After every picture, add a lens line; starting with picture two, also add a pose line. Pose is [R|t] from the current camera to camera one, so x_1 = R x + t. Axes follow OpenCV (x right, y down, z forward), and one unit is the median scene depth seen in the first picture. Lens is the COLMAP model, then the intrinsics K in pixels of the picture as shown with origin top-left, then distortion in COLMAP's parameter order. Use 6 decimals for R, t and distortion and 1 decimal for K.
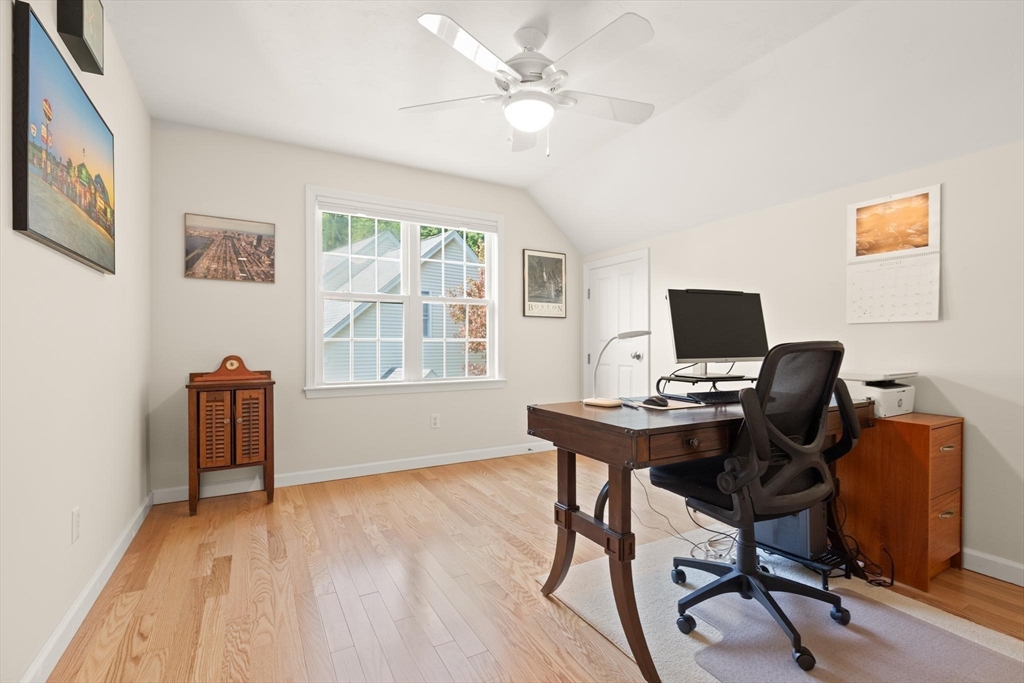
lens RADIAL K [[450.5, 0, 511.8], [0, 450.5, 345.1], [0, 0, 1]] dist [-0.002247, -0.000481]
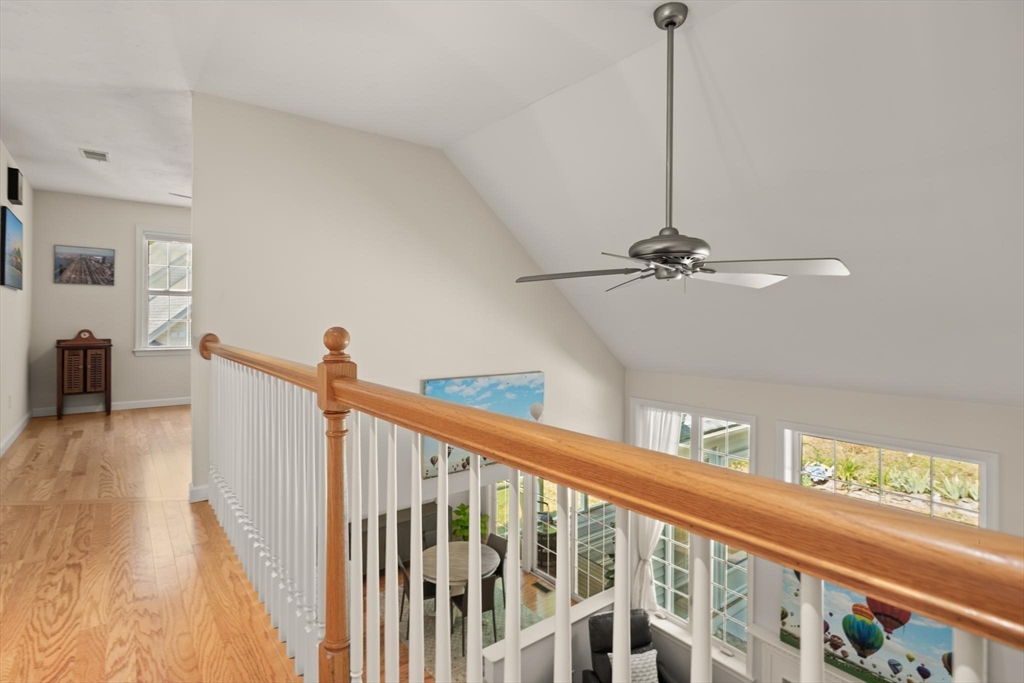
lens RADIAL K [[520.6, 0, 511.1], [0, 520.6, 318.5], [0, 0, 1]] dist [0.001763, 0.000874]
pose [[0.992115, 0.008280, 0.125058, 0.715876], [-0.007836, 0.999961, -0.004037, -0.022102], [-0.125087, 0.003025, 0.992141, -1.133766]]
